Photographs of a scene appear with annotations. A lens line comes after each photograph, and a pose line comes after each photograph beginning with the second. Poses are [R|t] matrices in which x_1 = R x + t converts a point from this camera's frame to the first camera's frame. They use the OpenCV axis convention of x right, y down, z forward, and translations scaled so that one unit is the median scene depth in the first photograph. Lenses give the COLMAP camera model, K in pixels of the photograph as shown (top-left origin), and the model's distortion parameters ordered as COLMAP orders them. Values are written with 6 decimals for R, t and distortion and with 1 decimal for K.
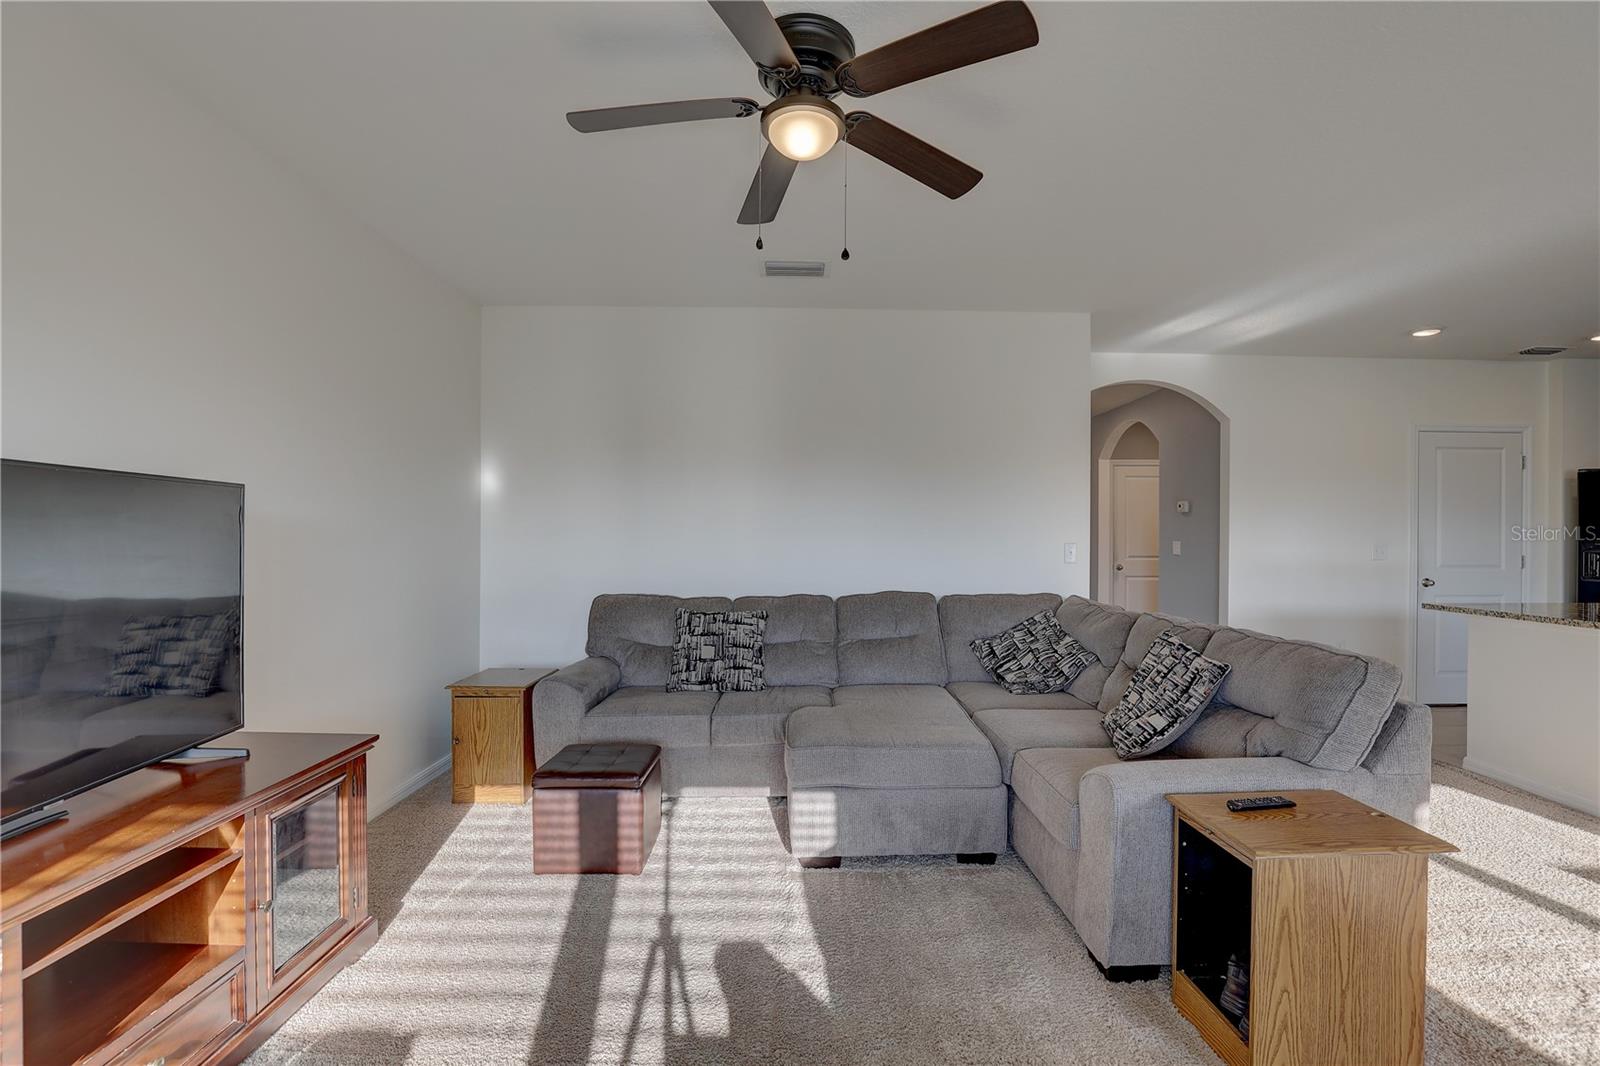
lens RADIAL K [[724.5, 0, 801.0], [0, 724.5, 538.4], [0, 0, 1]] dist [-0.034984, 0.002343]
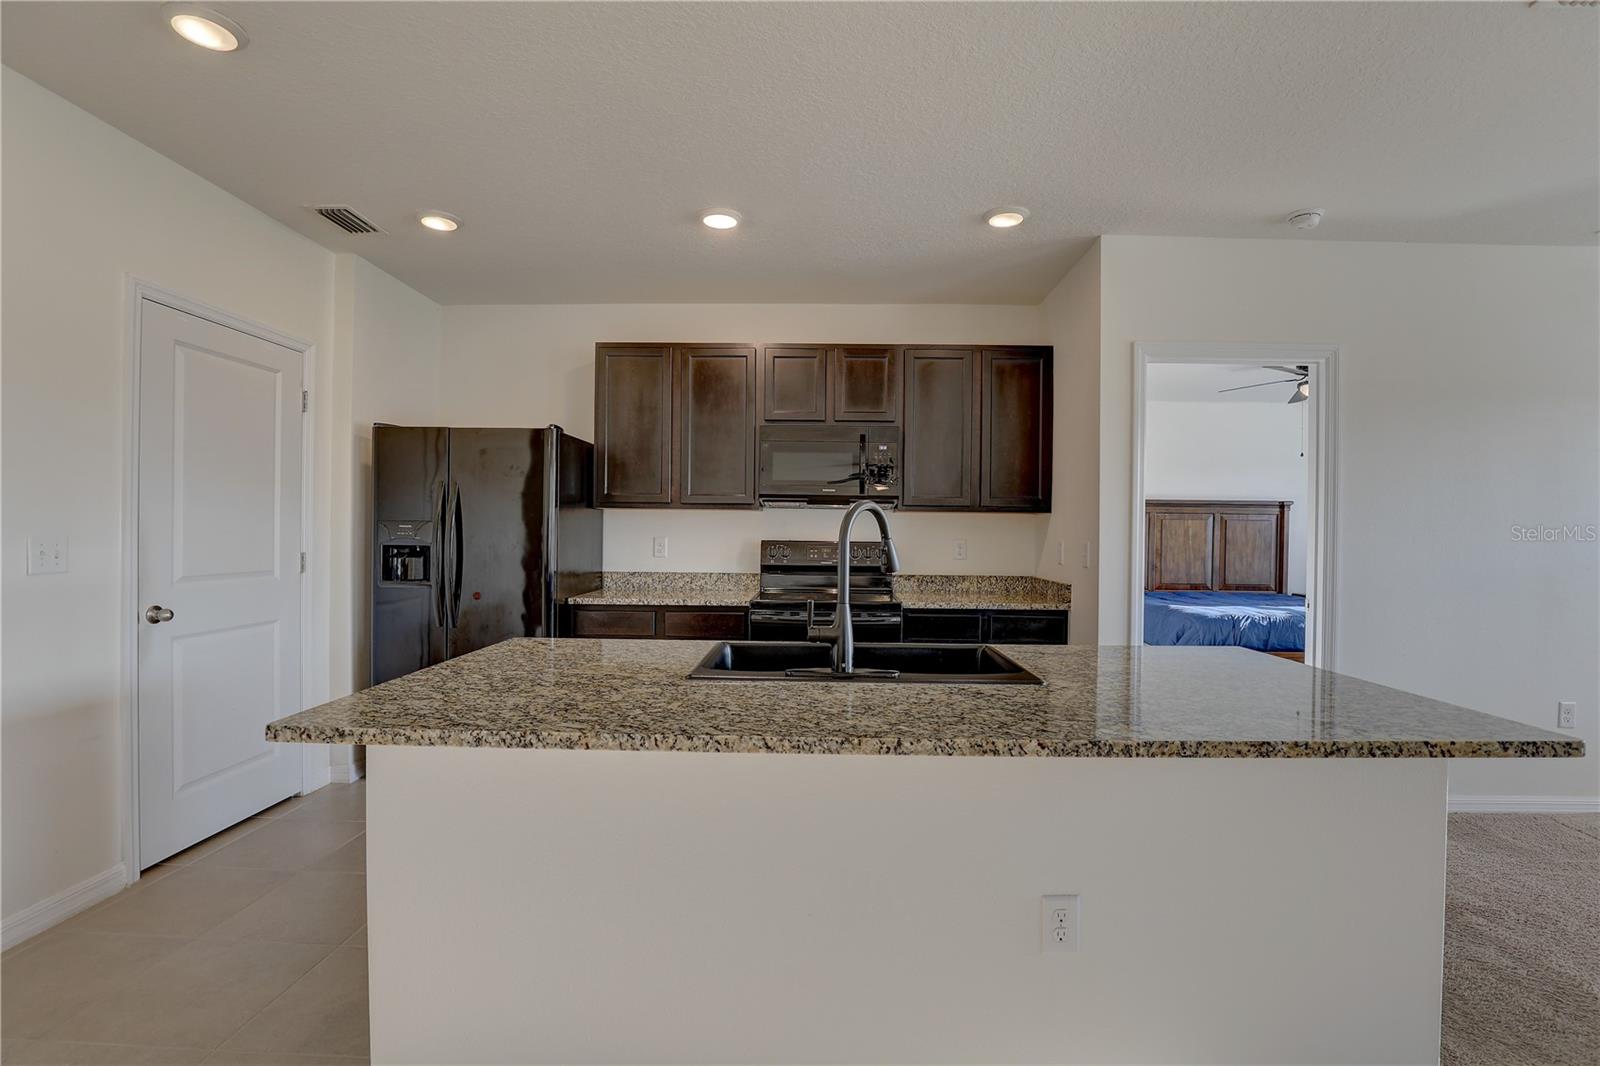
lens RADIAL K [[724.5, 0, 807.7], [0, 724.5, 537.1], [0, 0, 1]] dist [-0.034984, 0.002343]
pose [[0.019940, -0.012531, 0.999723, 0.589126], [-0.009216, 0.999877, 0.012717, -0.001013], [-0.999759, -0.009467, 0.019822, 0.775828]]
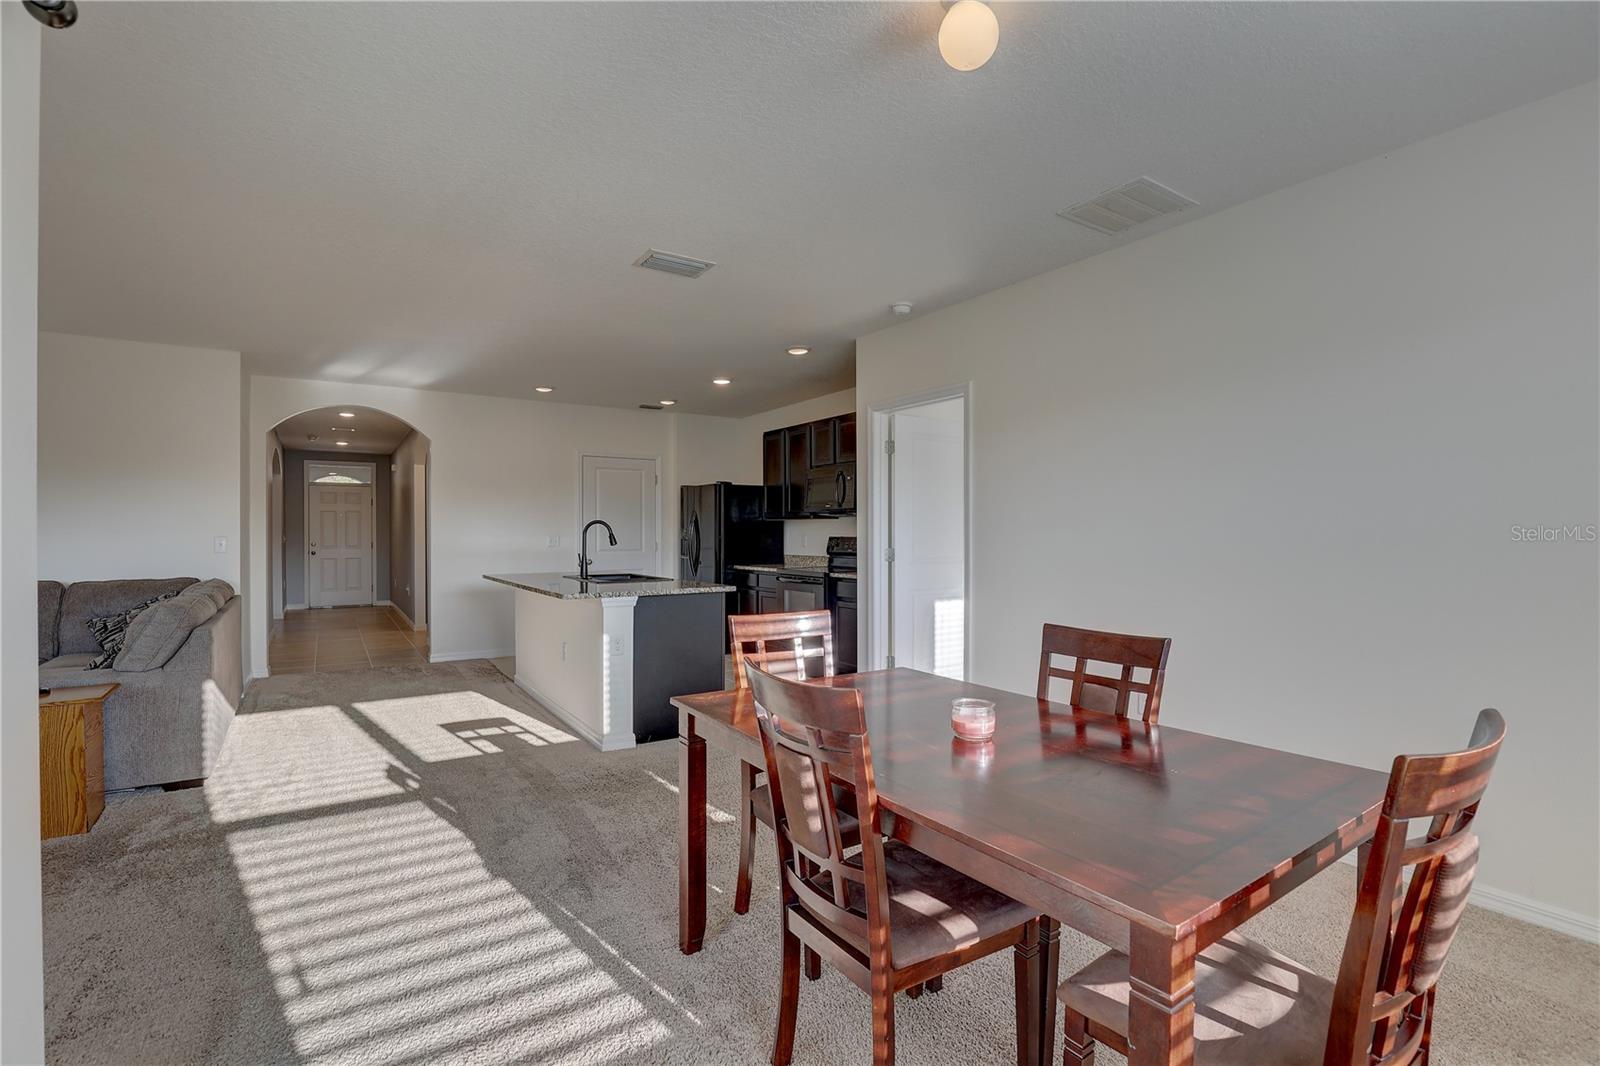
lens RADIAL K [[724.5, 0, 809.4], [0, 724.5, 538.3], [0, 0, 1]] dist [-0.034984, 0.002343]
pose [[0.826687, -0.010694, 0.562561, 0.617335], [0.005560, 0.999926, 0.010837, 0.002618], [-0.562635, -0.005831, 0.826685, -0.676635]]
